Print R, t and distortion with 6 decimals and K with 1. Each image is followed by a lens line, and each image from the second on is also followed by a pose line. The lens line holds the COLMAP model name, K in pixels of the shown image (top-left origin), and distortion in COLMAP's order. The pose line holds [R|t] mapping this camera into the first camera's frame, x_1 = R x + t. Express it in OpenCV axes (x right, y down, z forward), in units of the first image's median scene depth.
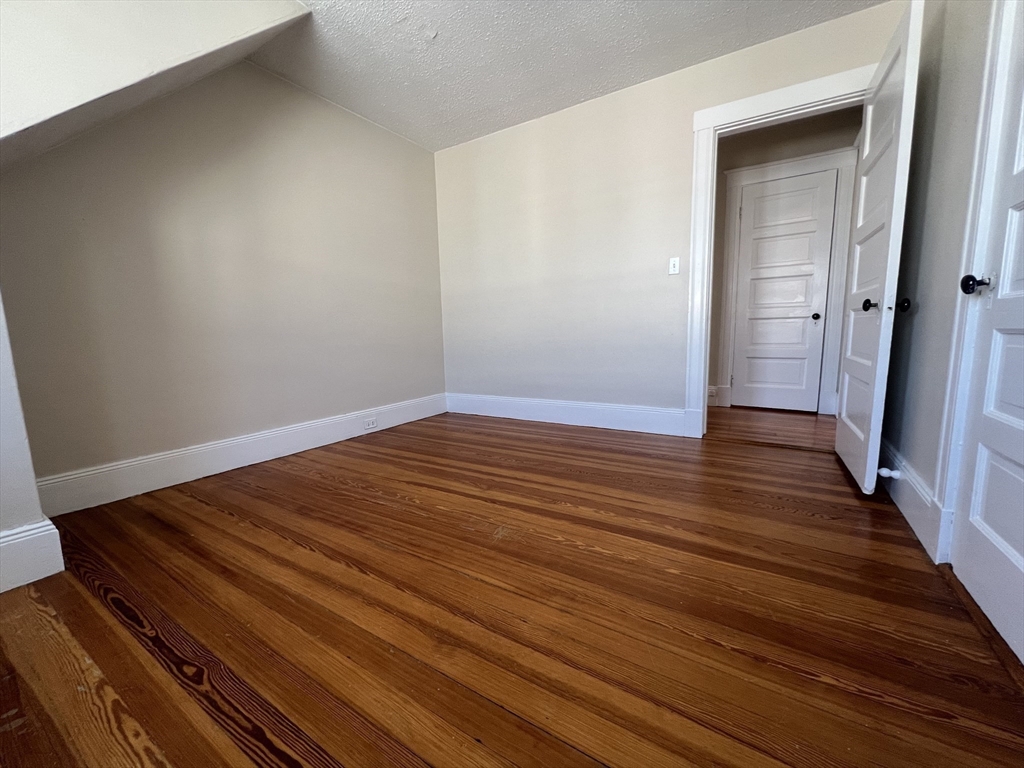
lens RADIAL K [[406.6, 0, 511.7], [0, 406.6, 386.4], [0, 0, 1]] dist [-0.000249, 0.000121]
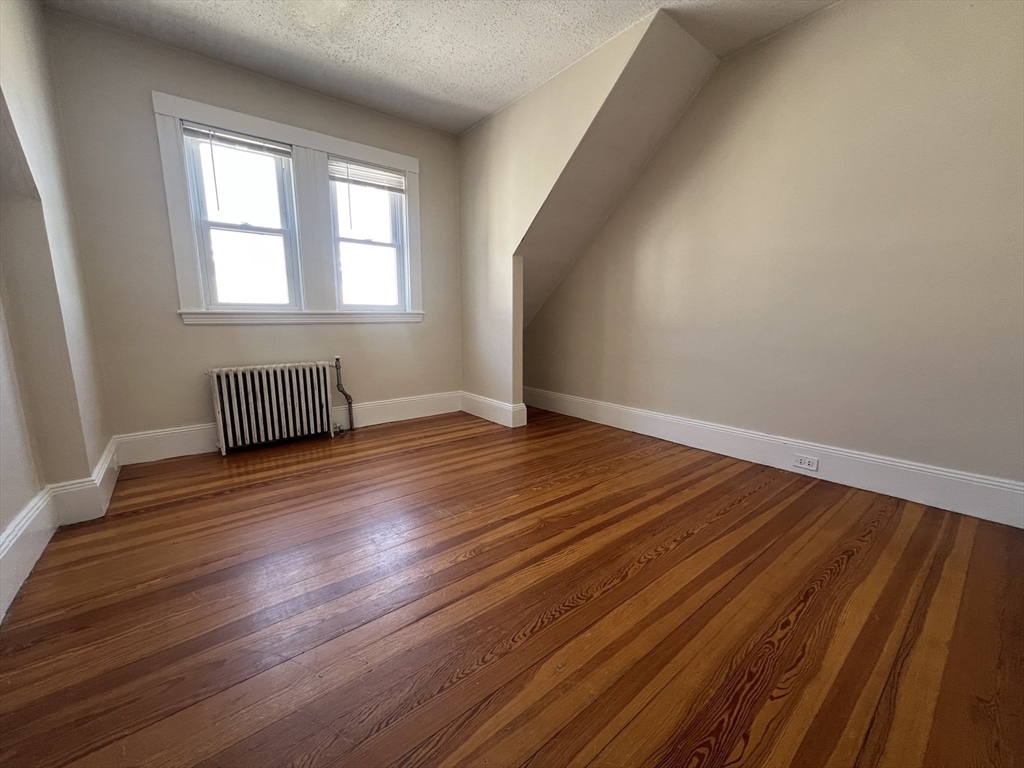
lens RADIAL K [[406.6, 0, 511.7], [0, 406.6, 386.4], [0, 0, 1]] dist [-0.000249, 0.000121]
pose [[-0.325170, 0.177755, -0.928799, 0.678379], [-0.119590, 0.966560, 0.226849, -0.203317], [0.938063, 0.184839, -0.293038, 1.066685]]
